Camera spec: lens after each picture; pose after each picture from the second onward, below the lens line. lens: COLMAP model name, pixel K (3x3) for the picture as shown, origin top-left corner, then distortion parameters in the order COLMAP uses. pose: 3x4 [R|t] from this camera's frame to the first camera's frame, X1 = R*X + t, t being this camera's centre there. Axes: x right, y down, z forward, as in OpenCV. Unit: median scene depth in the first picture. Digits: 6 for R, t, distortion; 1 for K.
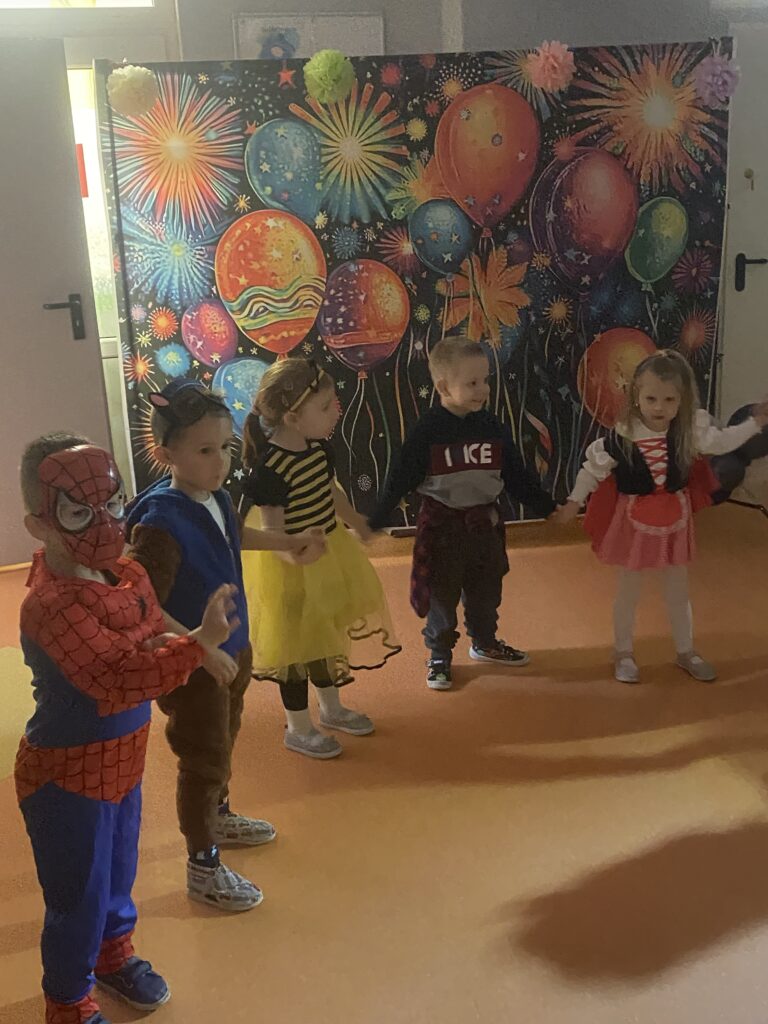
lens RADIAL K [[1156.3, 0, 359.1], [0, 1156.3, 536.0], [0, 0, 1]] dist [0.008347, 0.000000]
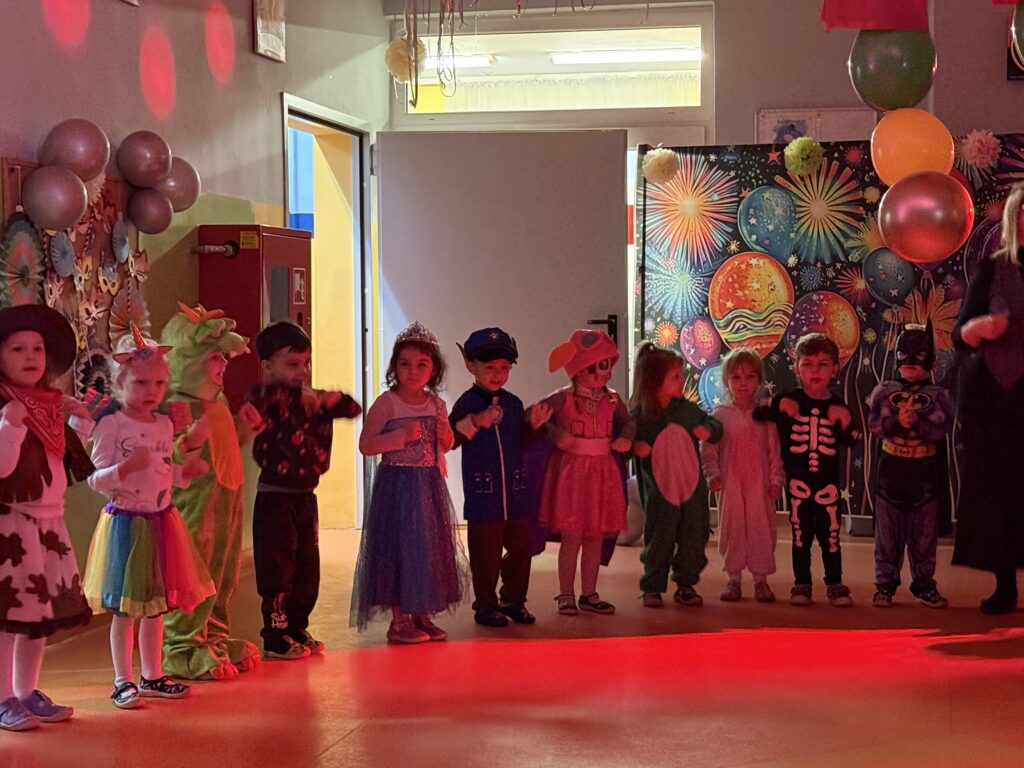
lens RADIAL K [[1927.4, 0, 512.2], [0, 1927.4, 382.3], [0, 0, 1]] dist [0.163608, 0.000000]
pose [[0.919810, 0.049710, -0.389203, 0.525558], [-0.153587, 0.958405, -0.240564, 0.423129], [0.361056, 0.281049, 0.889185, -0.990132]]
